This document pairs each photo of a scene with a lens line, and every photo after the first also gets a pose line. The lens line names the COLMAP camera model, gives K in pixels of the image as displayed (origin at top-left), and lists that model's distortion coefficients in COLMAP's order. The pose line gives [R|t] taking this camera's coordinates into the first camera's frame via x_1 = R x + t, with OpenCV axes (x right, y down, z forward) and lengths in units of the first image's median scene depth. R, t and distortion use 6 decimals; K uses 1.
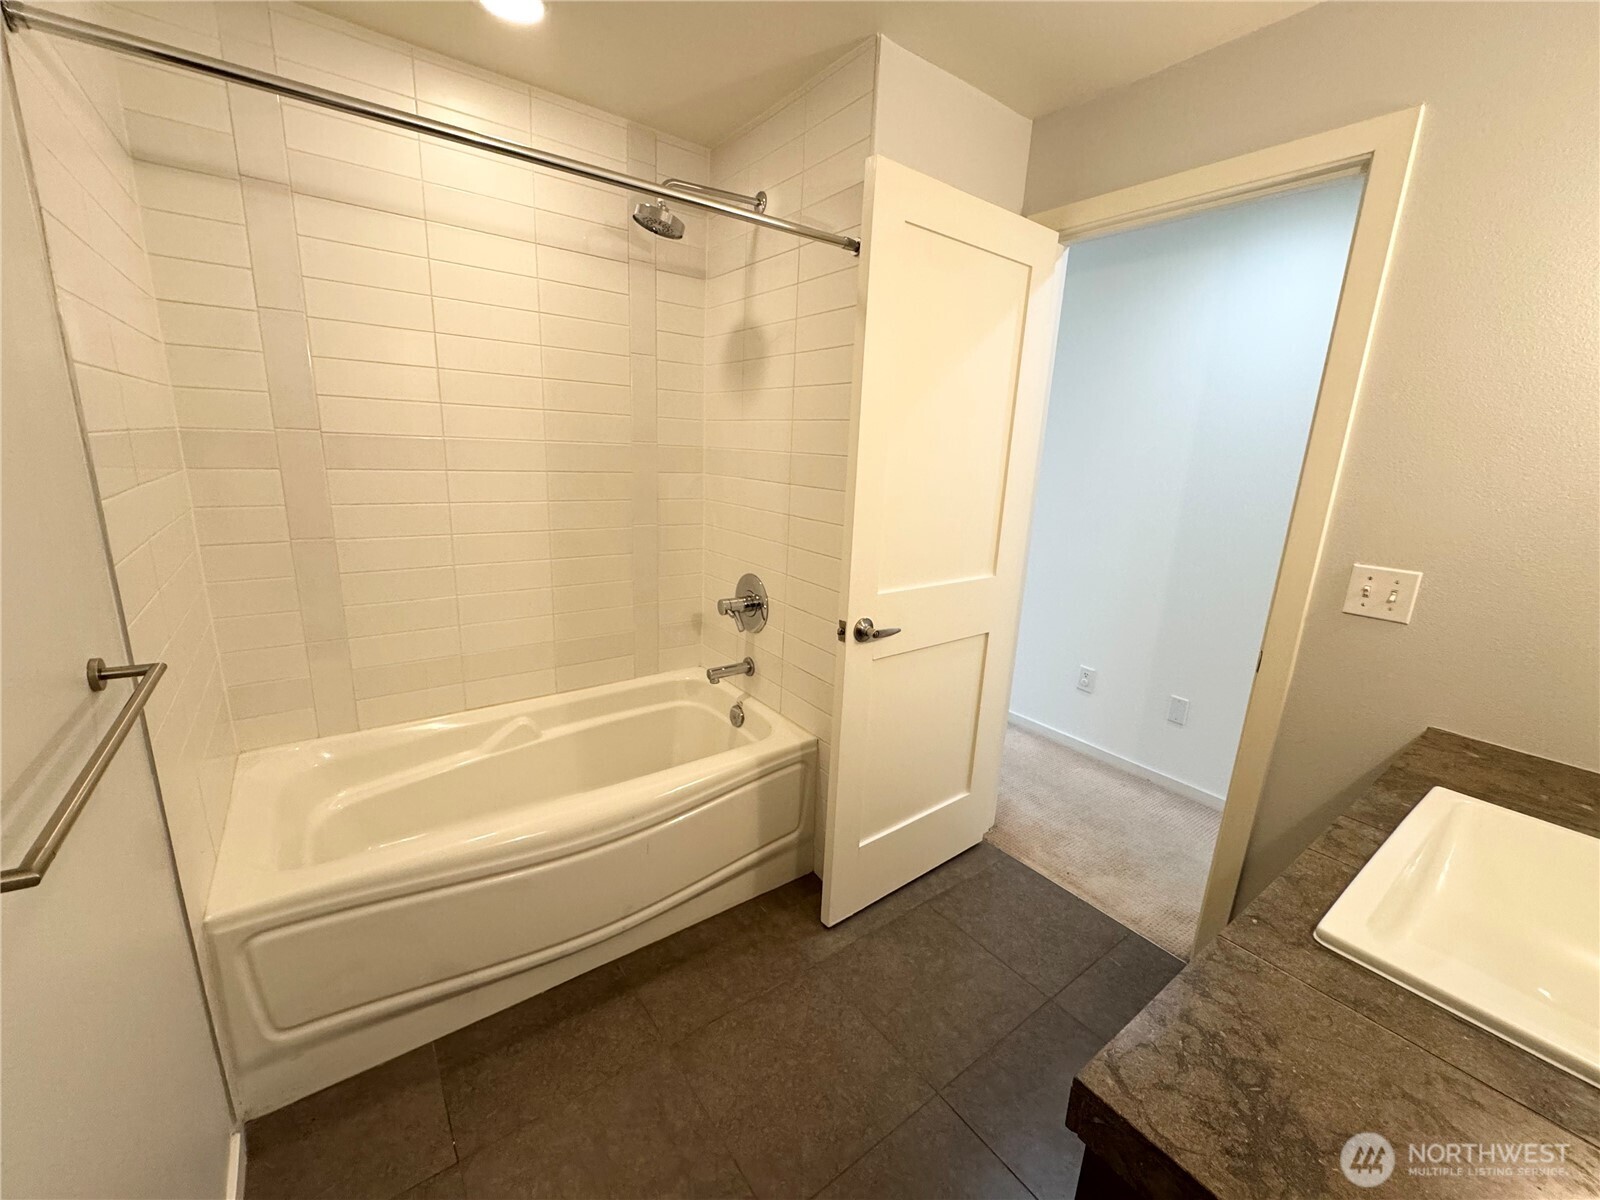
lens RADIAL K [[639.9, 0, 801.0], [0, 639.9, 598.8], [0, 0, 1]] dist [-0.007412, 0.000732]
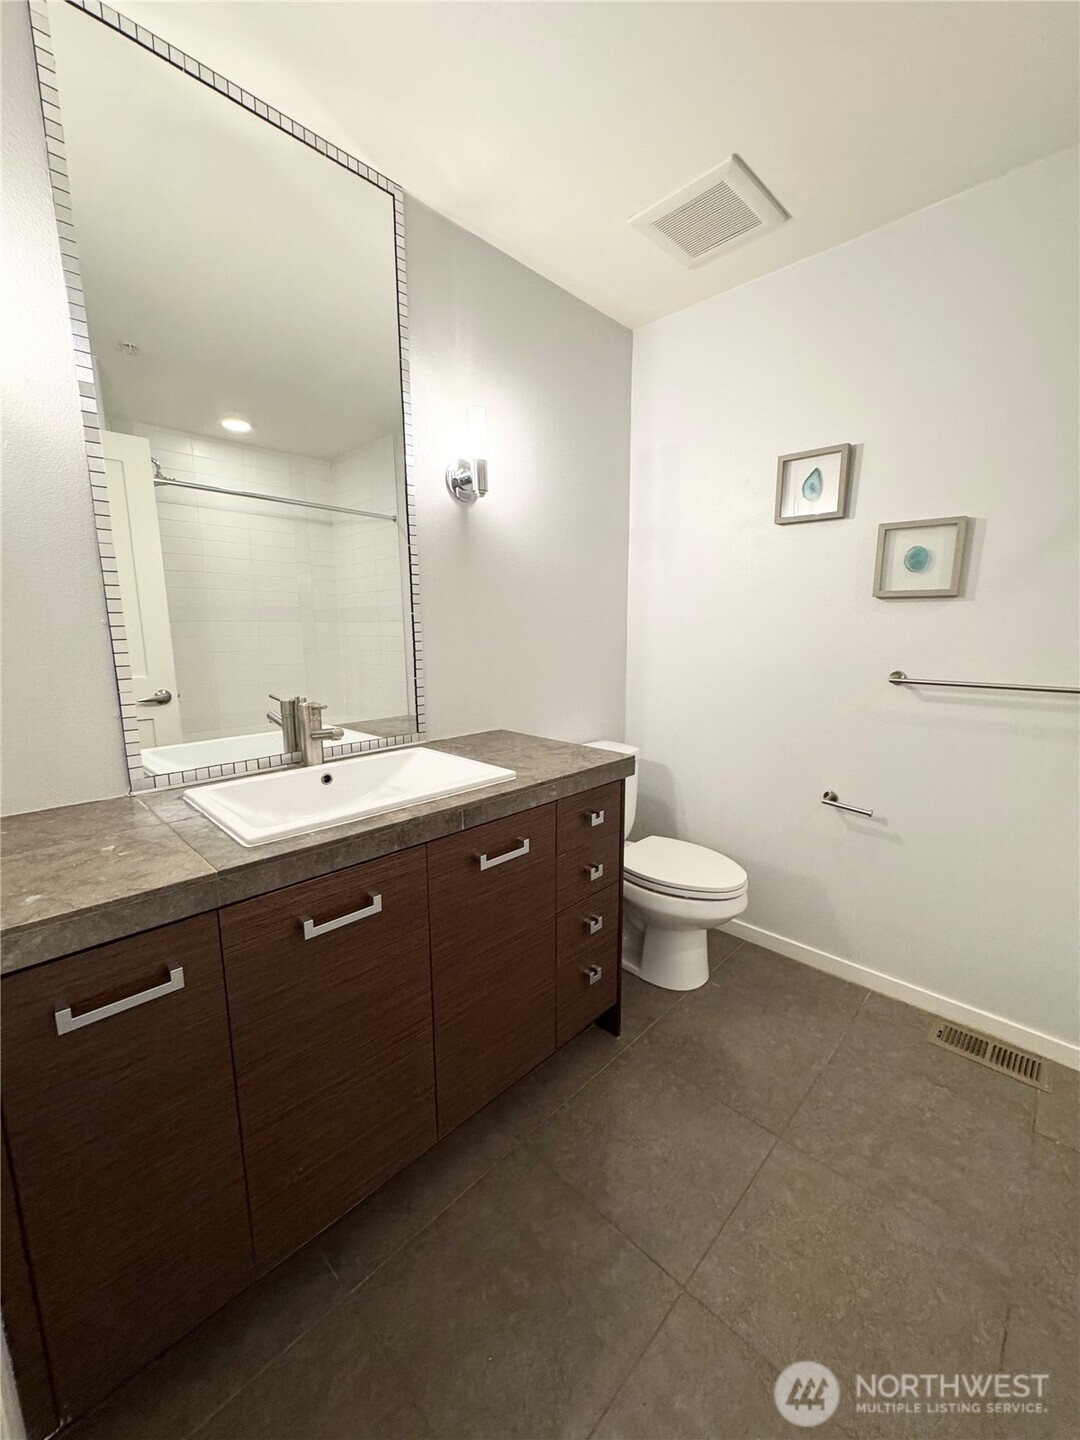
lens RADIAL K [[575.9, 0, 538.6], [0, 575.9, 722.3], [0, 0, 1]] dist [-0.007412, 0.000732]
pose [[-0.986732, -0.014298, -0.161727, 0.544420], [-0.076779, 0.918787, 0.387215, -0.189876], [0.143056, 0.394495, -0.907694, 1.383122]]
